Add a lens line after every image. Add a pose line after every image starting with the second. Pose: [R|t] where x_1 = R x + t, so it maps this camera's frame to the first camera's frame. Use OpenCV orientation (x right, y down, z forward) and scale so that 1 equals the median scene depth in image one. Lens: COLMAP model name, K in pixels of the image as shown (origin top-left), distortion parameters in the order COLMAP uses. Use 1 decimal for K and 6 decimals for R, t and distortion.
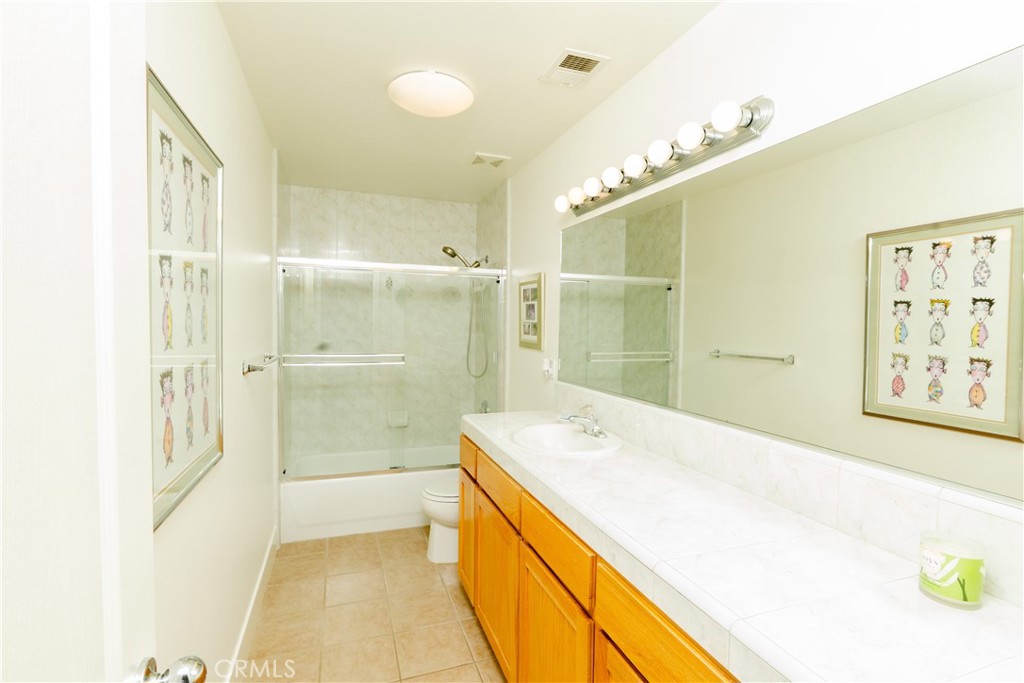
lens RADIAL K [[468.6, 0, 513.5], [0, 468.6, 340.1], [0, 0, 1]] dist [-0.004656, 0.000148]
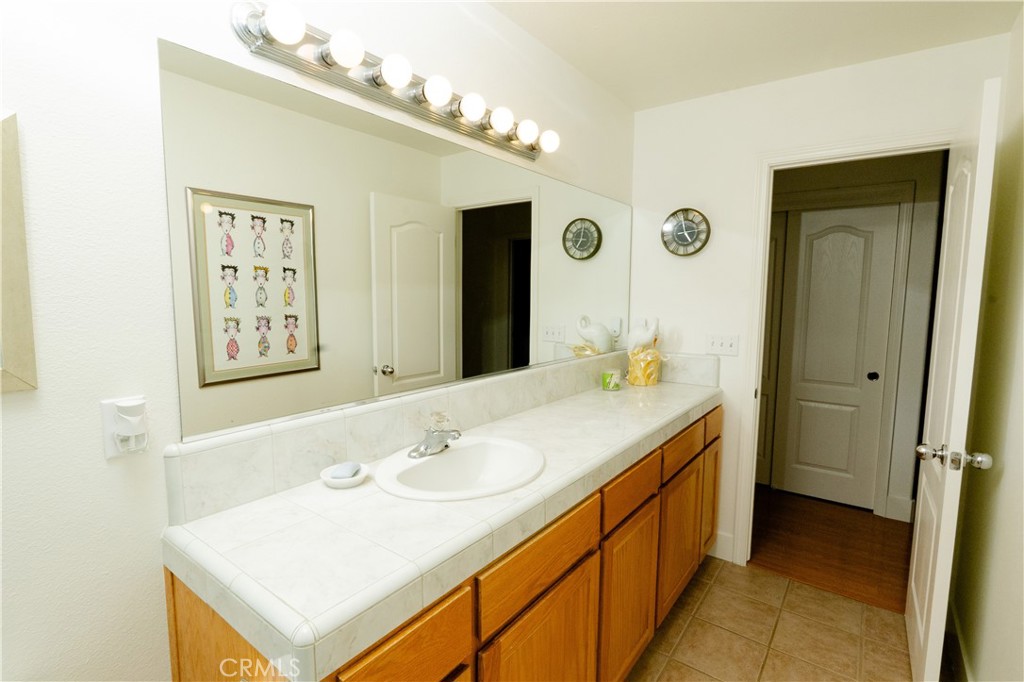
lens RADIAL K [[468.6, 0, 513.5], [0, 468.6, 339.6], [0, 0, 1]] dist [-0.004656, 0.000148]
pose [[-0.542913, -0.097599, 0.834099, -0.388375], [0.027321, 0.990645, 0.133699, -0.045543], [-0.839345, 0.095375, -0.535167, 1.086604]]
